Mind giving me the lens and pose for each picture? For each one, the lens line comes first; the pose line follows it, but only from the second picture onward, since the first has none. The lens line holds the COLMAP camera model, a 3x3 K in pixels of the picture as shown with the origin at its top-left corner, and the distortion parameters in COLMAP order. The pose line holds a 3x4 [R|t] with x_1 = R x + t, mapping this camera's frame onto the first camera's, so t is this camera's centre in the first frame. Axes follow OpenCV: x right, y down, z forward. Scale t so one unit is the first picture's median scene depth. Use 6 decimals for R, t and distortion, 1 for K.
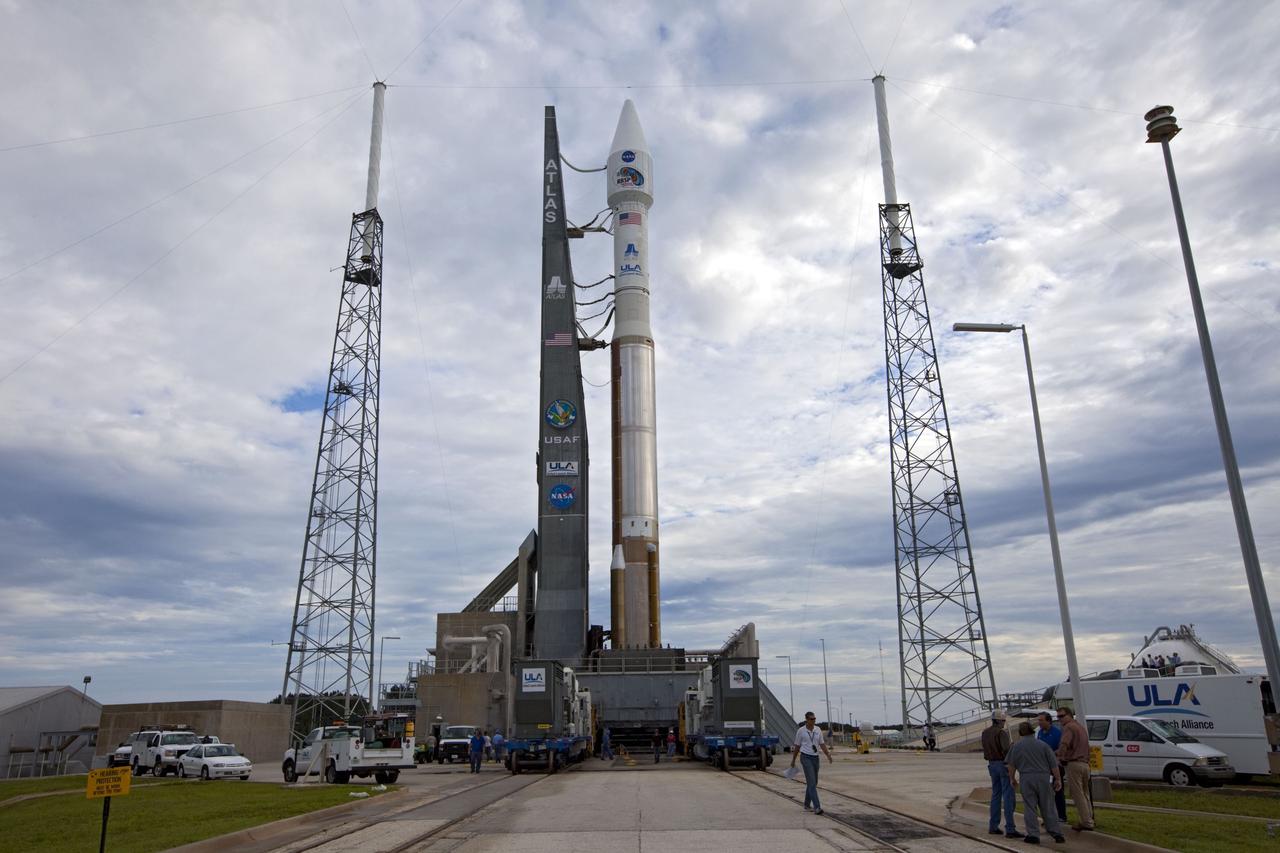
lens RADIAL K [[1027.1, 0, 639.1], [0, 1027.1, 413.5], [0, 0, 1]] dist [0.014043, -0.001157]
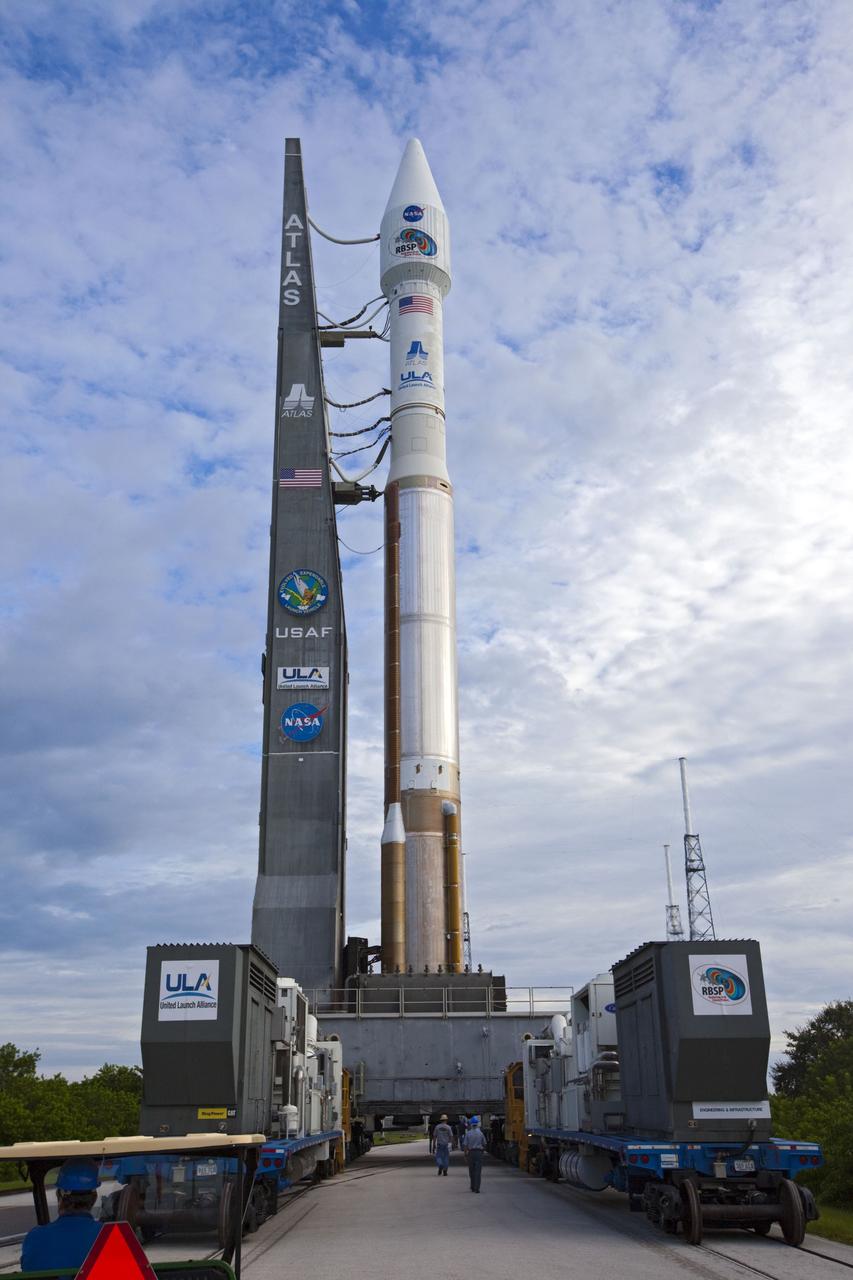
lens RADIAL K [[1222.0, 0, 414.0], [0, 1222.0, 646.9], [0, 0, 1]] dist [0.060367, 0.000000]
pose [[0.999978, 0.006617, 0.000033, -0.008900], [-0.006601, 0.997916, -0.064188, 0.080265], [-0.000458, 0.064186, 0.997938, 0.266106]]
